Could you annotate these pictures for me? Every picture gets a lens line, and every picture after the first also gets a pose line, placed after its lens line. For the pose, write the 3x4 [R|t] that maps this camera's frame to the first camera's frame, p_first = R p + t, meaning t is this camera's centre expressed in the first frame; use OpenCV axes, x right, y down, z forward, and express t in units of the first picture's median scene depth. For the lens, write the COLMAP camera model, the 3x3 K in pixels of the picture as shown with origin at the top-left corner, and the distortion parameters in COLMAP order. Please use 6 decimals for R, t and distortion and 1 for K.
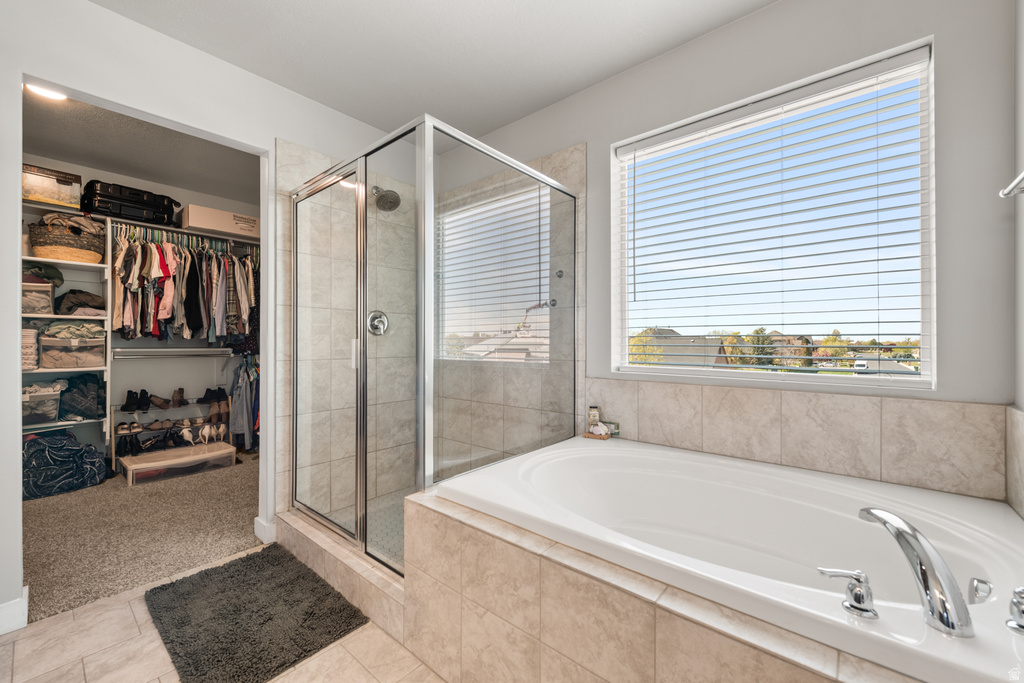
lens RADIAL K [[406.2, 0, 515.4], [0, 406.2, 340.9], [0, 0, 1]] dist [-0.002058, -0.000347]
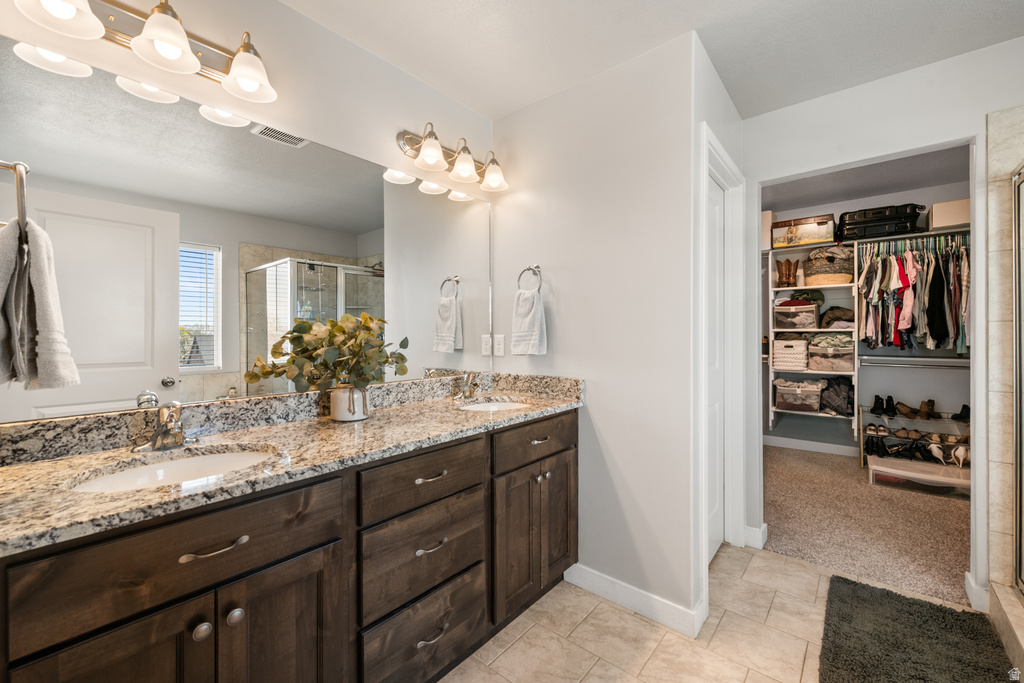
lens RADIAL K [[406.2, 0, 515.4], [0, 406.2, 340.9], [0, 0, 1]] dist [-0.002058, -0.000347]
pose [[0.008158, 0.006765, -0.999944, 0.127217], [0.004801, 0.999965, 0.006804, -0.037363], [0.999955, -0.004856, 0.008125, 0.035445]]
